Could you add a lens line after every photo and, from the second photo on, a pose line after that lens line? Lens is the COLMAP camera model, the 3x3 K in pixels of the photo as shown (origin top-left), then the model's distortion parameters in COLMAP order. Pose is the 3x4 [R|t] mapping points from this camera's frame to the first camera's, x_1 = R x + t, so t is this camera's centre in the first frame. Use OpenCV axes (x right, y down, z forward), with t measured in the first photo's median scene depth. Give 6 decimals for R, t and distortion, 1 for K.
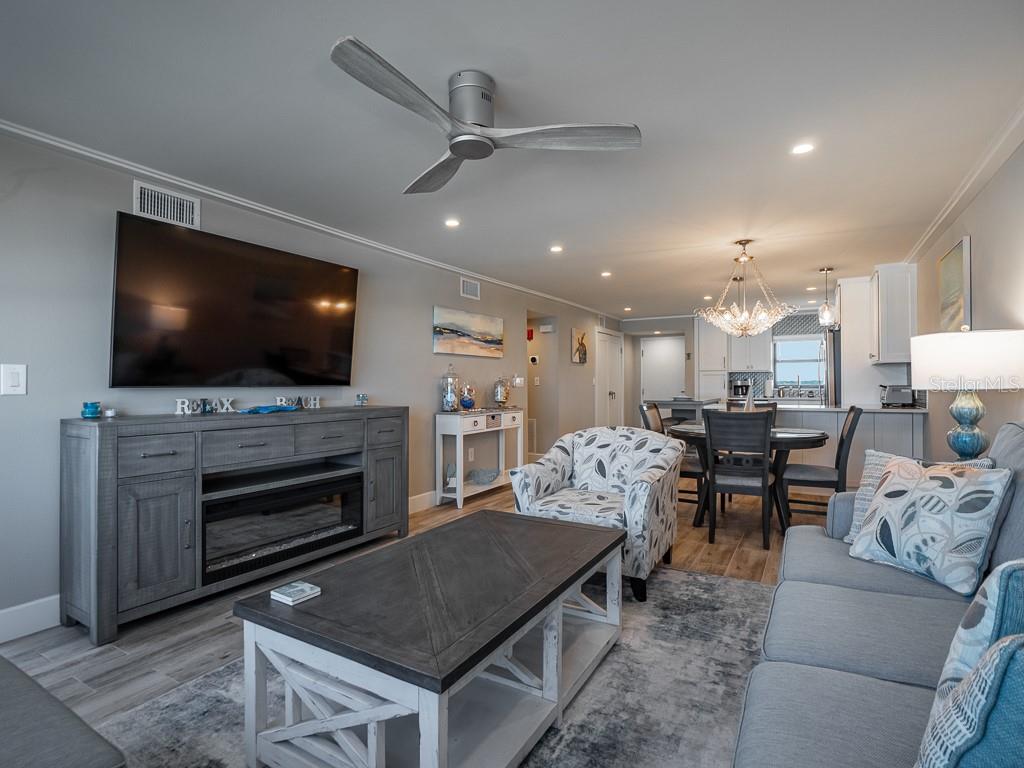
lens RADIAL K [[487.8, 0, 512.0], [0, 487.8, 384.0], [0, 0, 1]] dist [-0.001365, -0.000483]
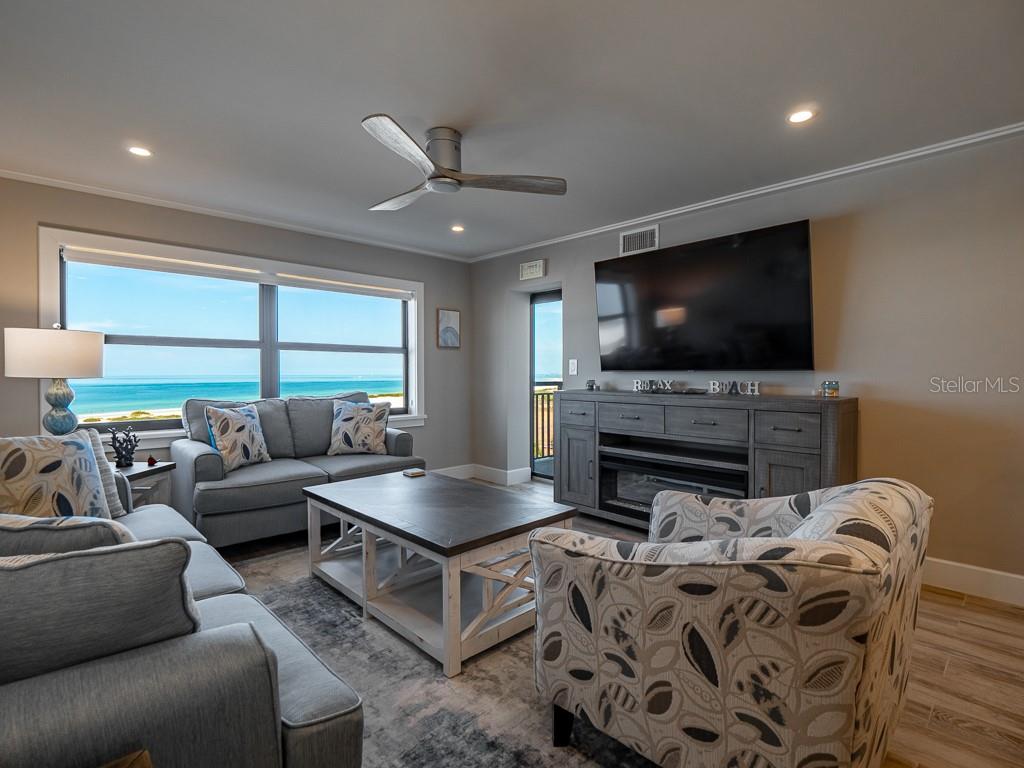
lens RADIAL K [[504.9, 0, 510.2], [0, 504.9, 376.2], [0, 0, 1]] dist [-0.010353, -0.002171]
pose [[-0.249353, 0.012092, -0.968337, 0.795892], [0.004711, 0.999925, 0.011273, 0.003138], [0.968401, -0.001750, -0.249391, 1.023431]]
